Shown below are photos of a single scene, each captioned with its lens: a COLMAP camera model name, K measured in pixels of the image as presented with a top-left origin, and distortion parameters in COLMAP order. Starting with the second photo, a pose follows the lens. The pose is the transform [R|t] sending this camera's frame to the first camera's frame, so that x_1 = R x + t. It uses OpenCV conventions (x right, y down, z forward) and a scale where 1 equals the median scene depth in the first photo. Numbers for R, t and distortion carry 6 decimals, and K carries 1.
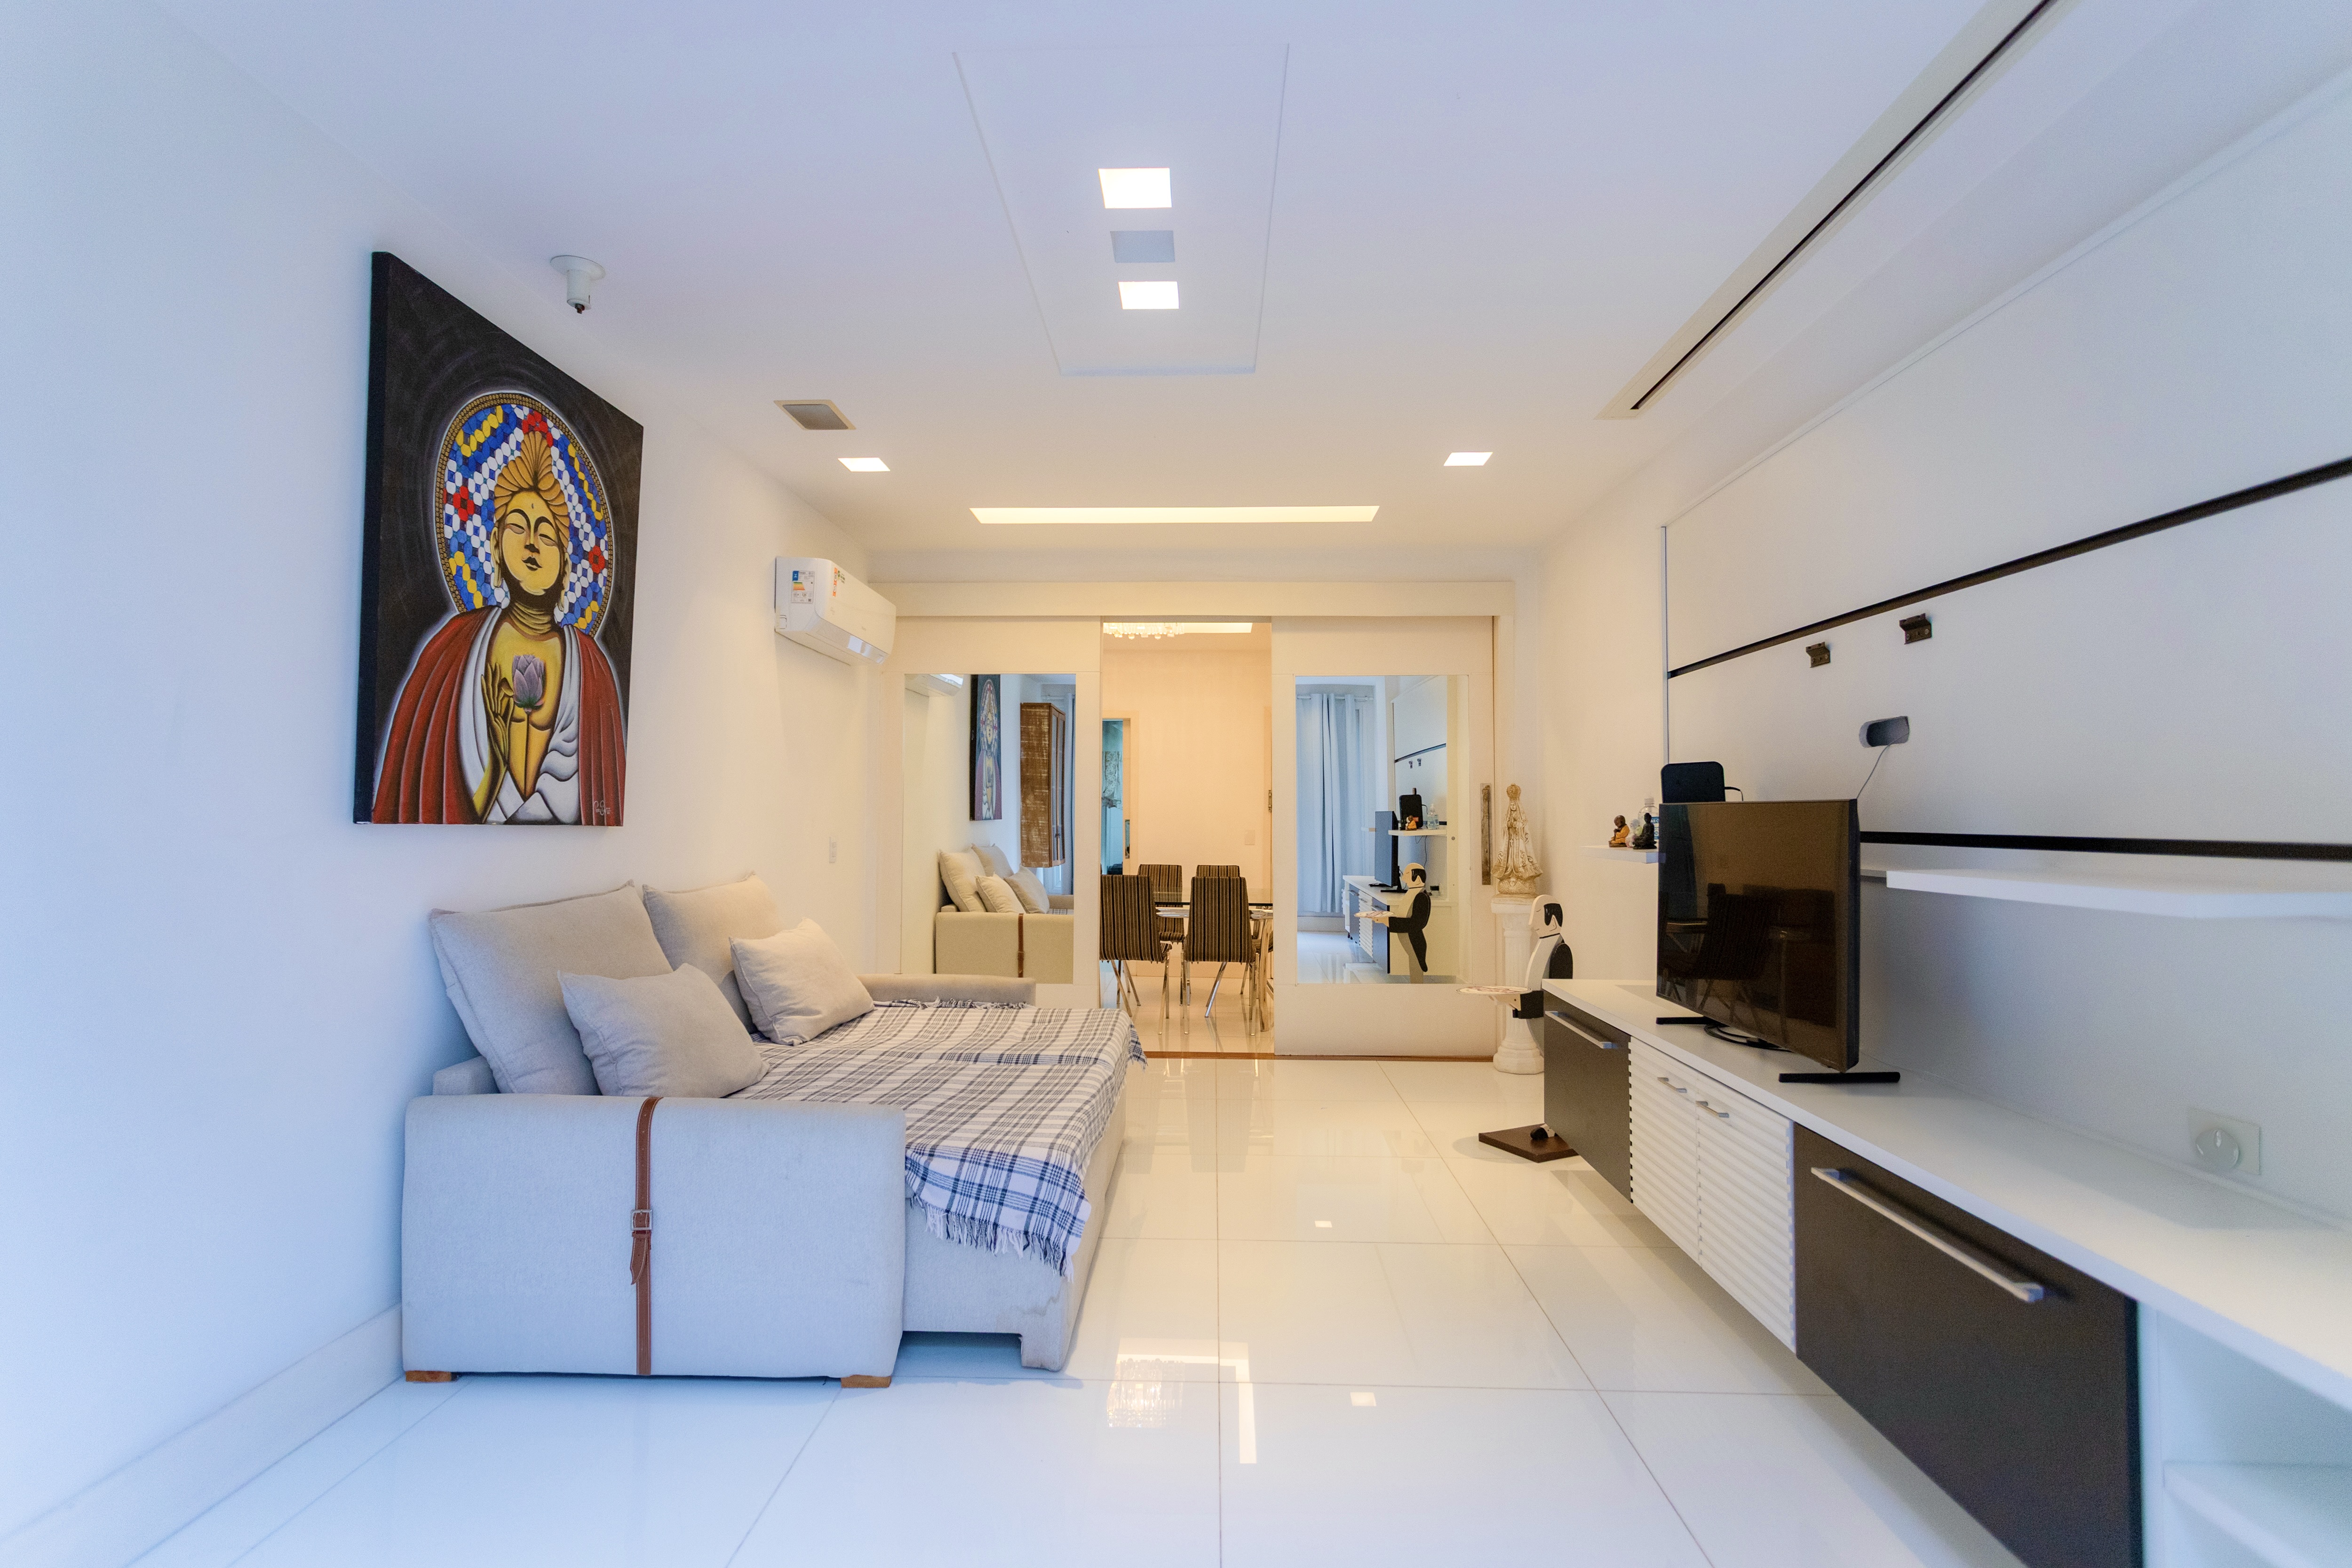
lens RADIAL K [[1110.5, 0, 1181.6], [0, 1110.5, 779.2], [0, 0, 1]] dist [0.000774, 0.001207]
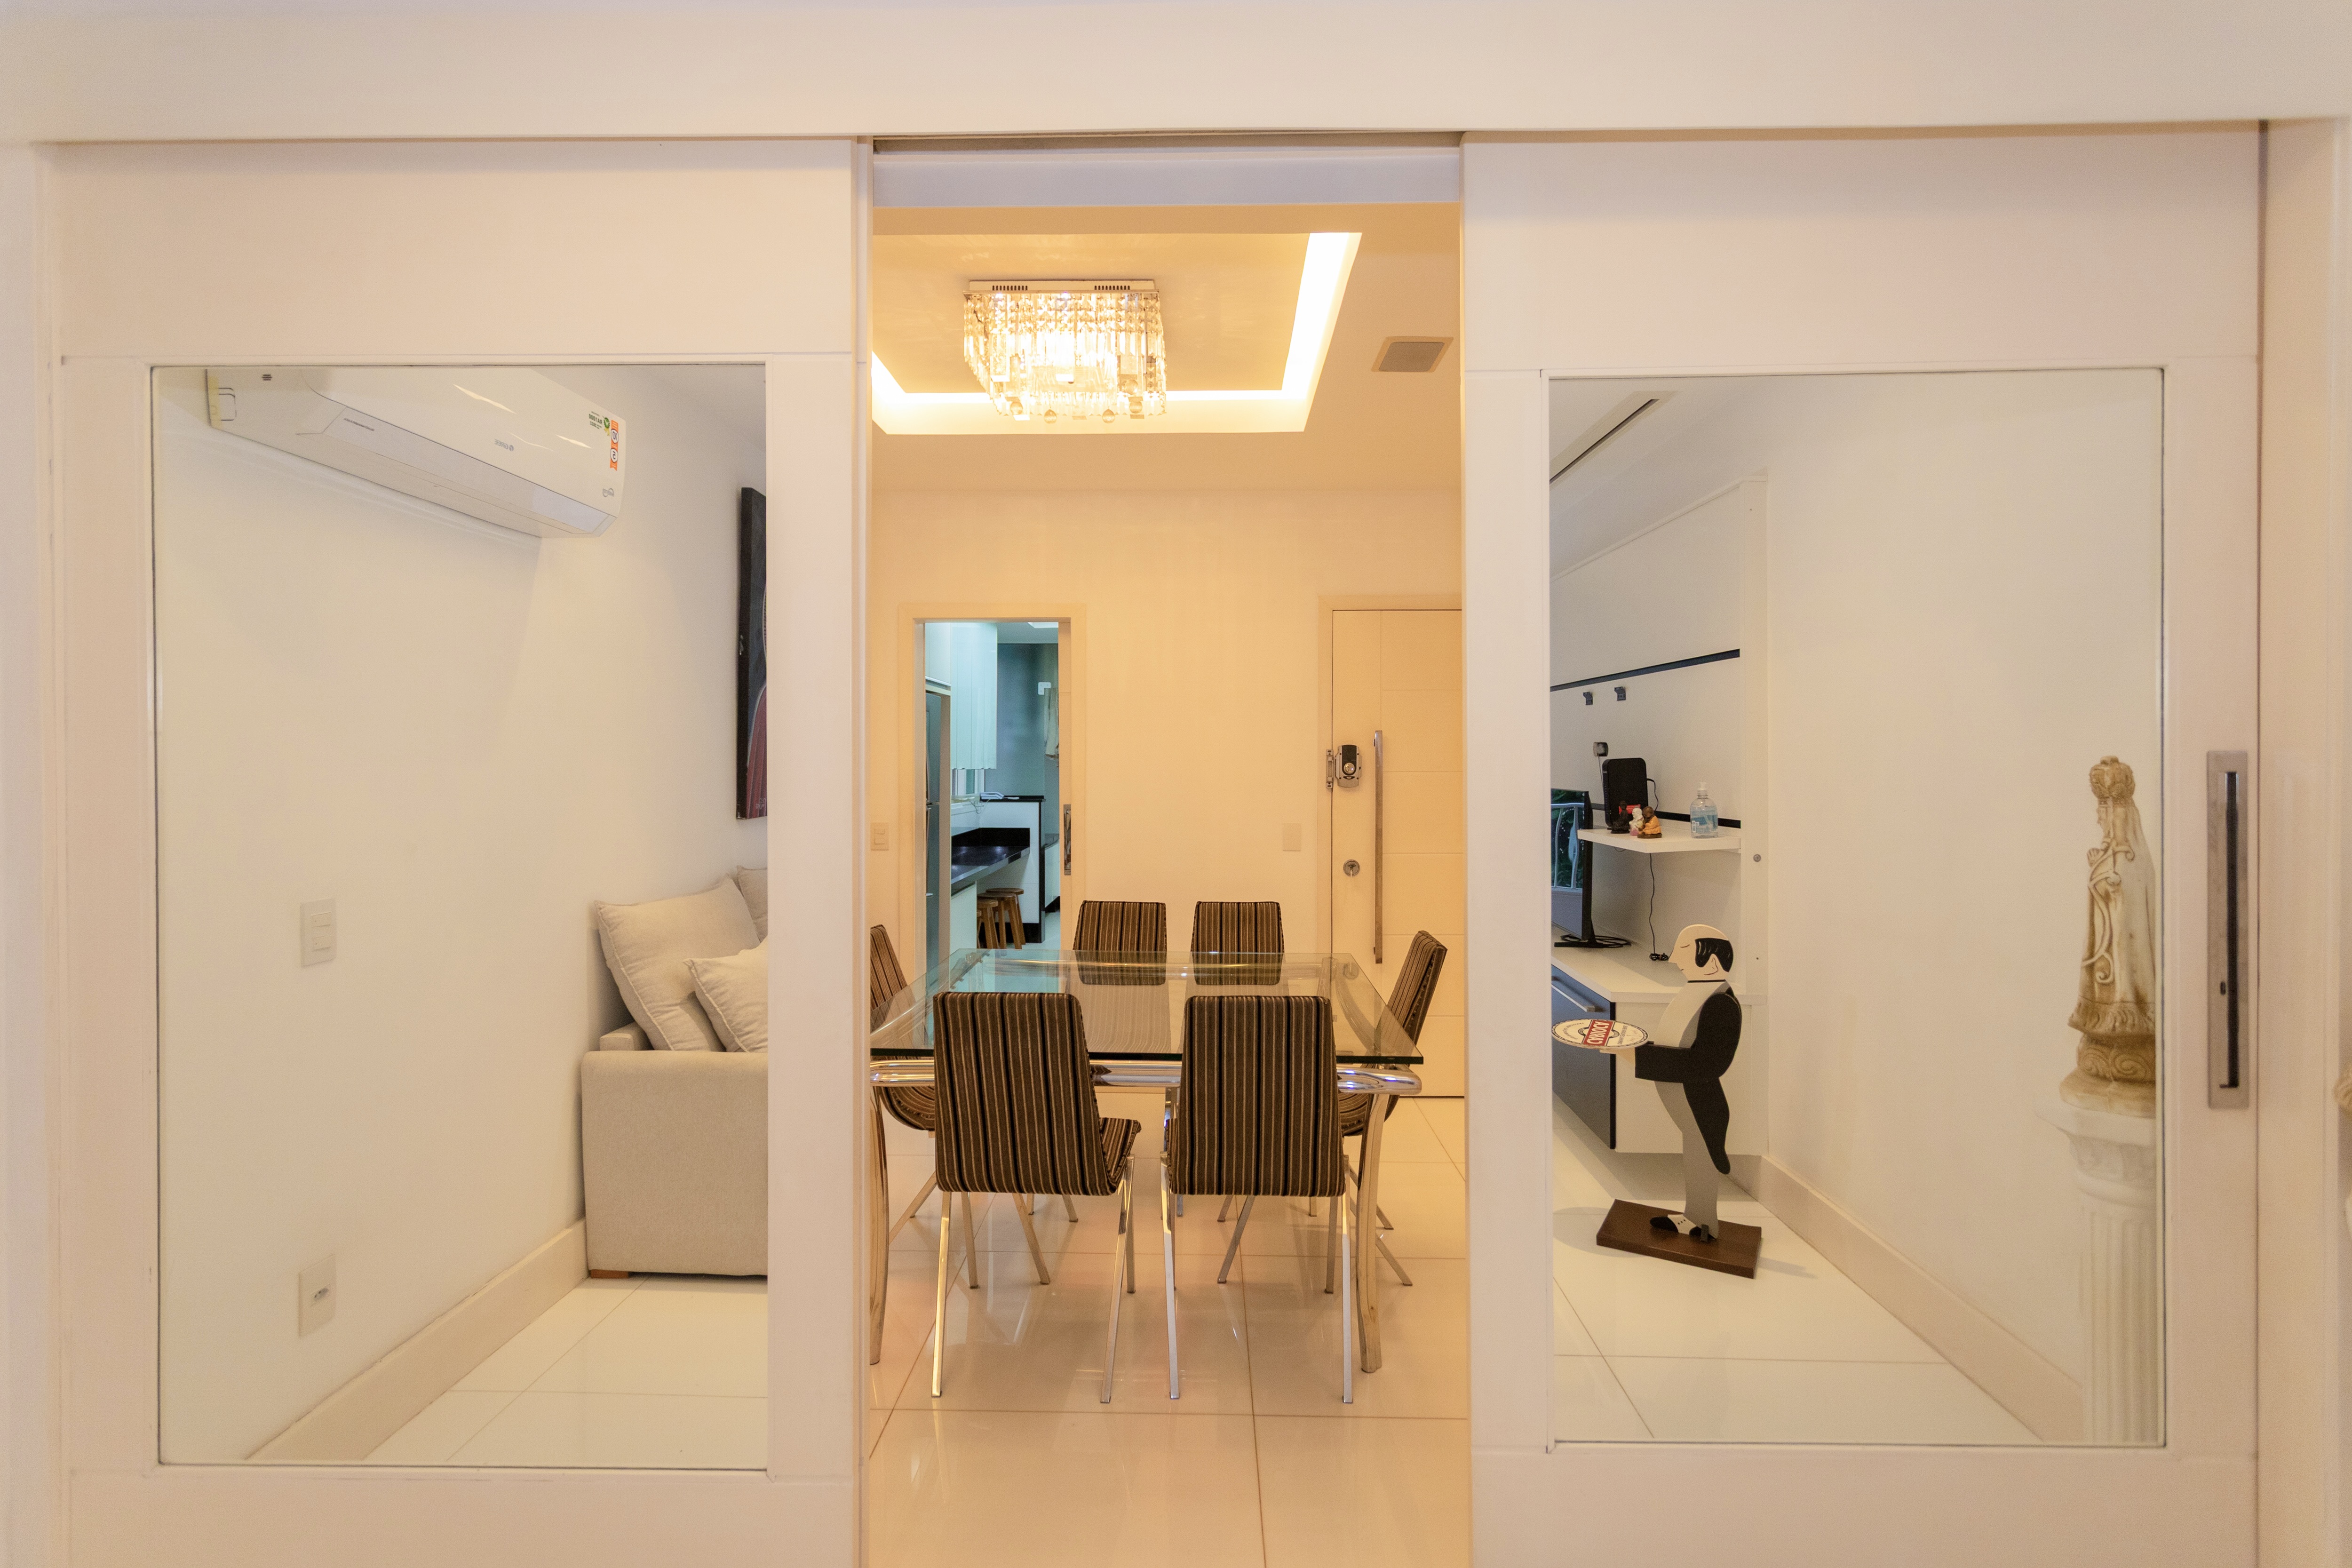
lens RADIAL K [[1154.1, 0, 1176.0], [0, 1154.1, 784.0], [0, 0, 1]] dist [0.000764, 0.000395]
pose [[0.999979, -0.006269, 0.001896, 0.012709], [0.006162, 0.998630, 0.051967, -0.009400], [-0.002219, -0.051955, 0.998647, 1.454731]]
